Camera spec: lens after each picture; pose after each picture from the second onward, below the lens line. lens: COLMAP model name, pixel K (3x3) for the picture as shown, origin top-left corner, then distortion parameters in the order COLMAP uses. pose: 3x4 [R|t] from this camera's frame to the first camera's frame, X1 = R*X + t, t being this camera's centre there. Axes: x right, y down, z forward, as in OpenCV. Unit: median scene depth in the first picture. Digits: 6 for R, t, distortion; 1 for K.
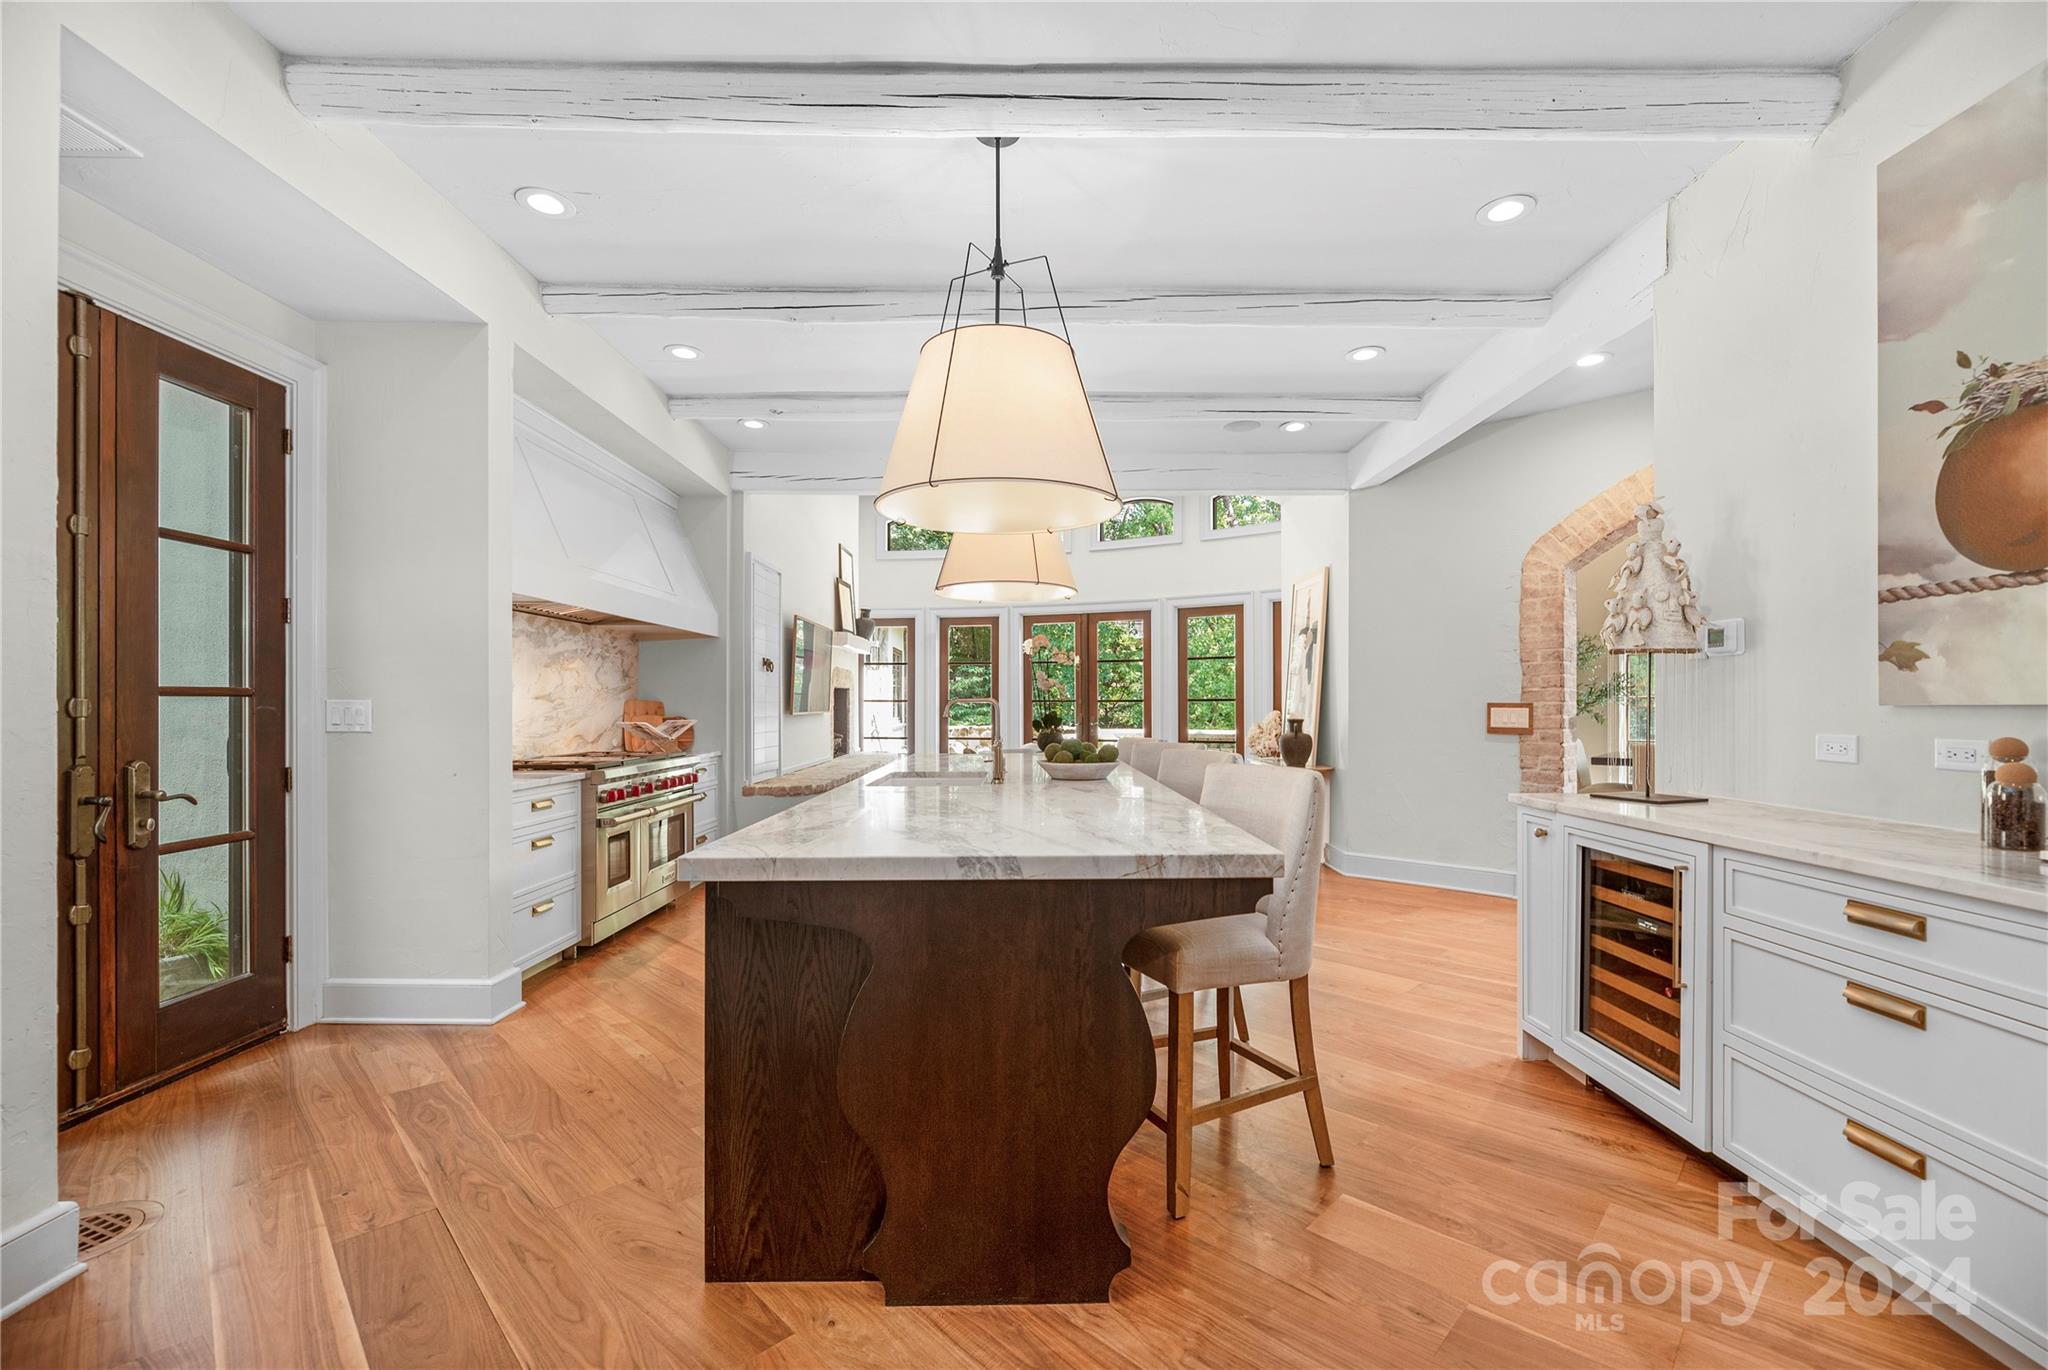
lens RADIAL K [[837.7, 0, 1010.4], [0, 837.7, 703.6], [0, 0, 1]] dist [0.001397, -0.000288]
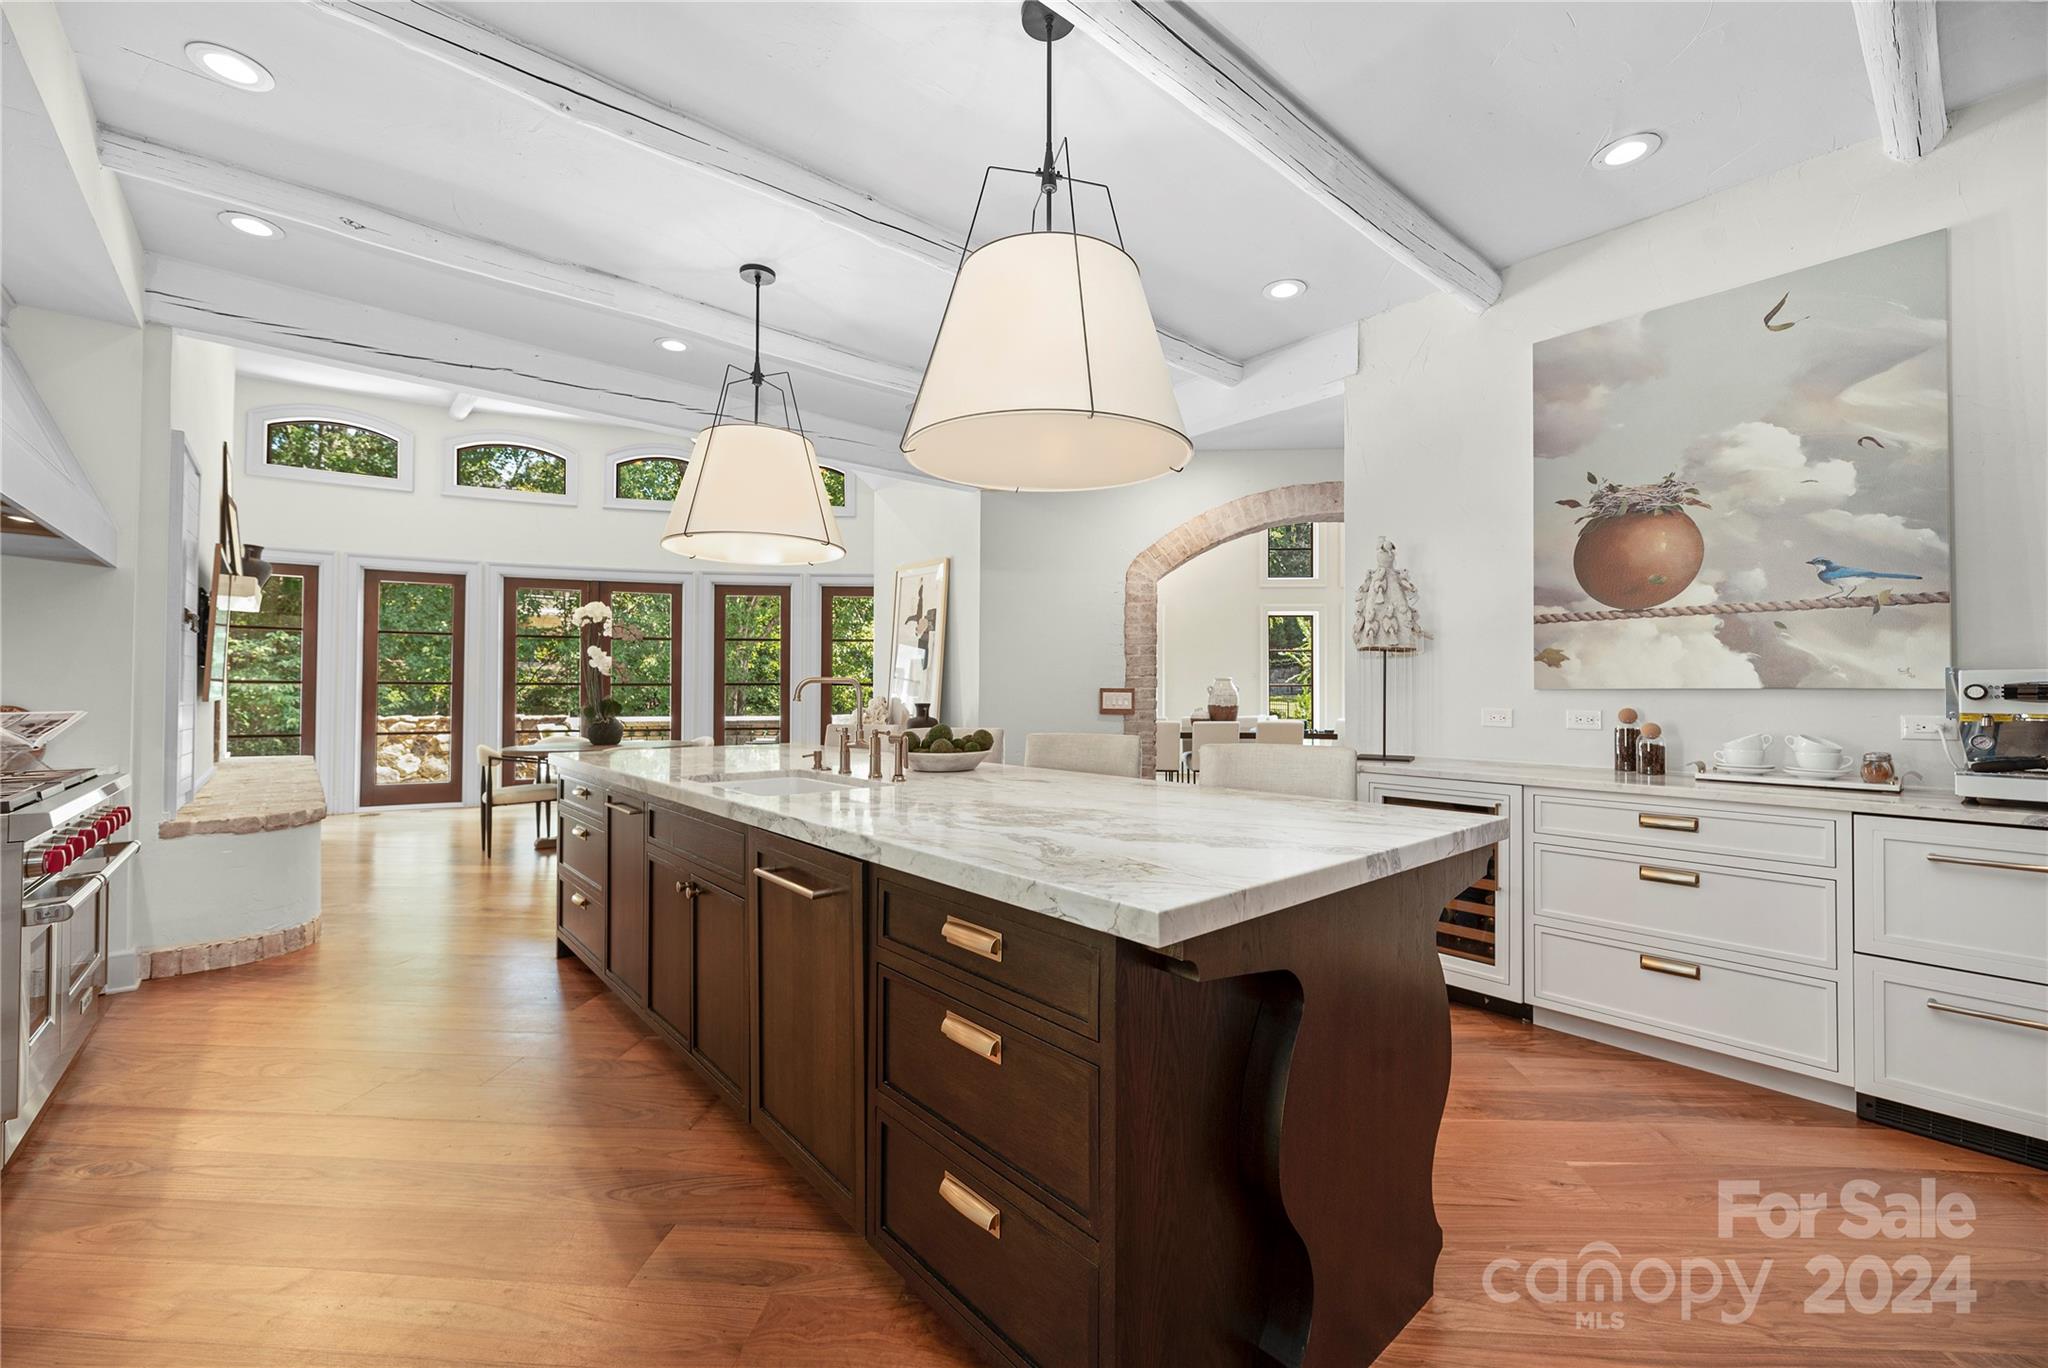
lens RADIAL K [[837.7, 0, 1015.2], [0, 837.7, 679.2], [0, 0, 1]] dist [0.001397, -0.000288]
pose [[0.760270, 0.012182, 0.649493, -0.671487], [-0.003945, 0.999892, -0.014136, 0.008888], [-0.649595, 0.008185, 0.760236, 0.422502]]
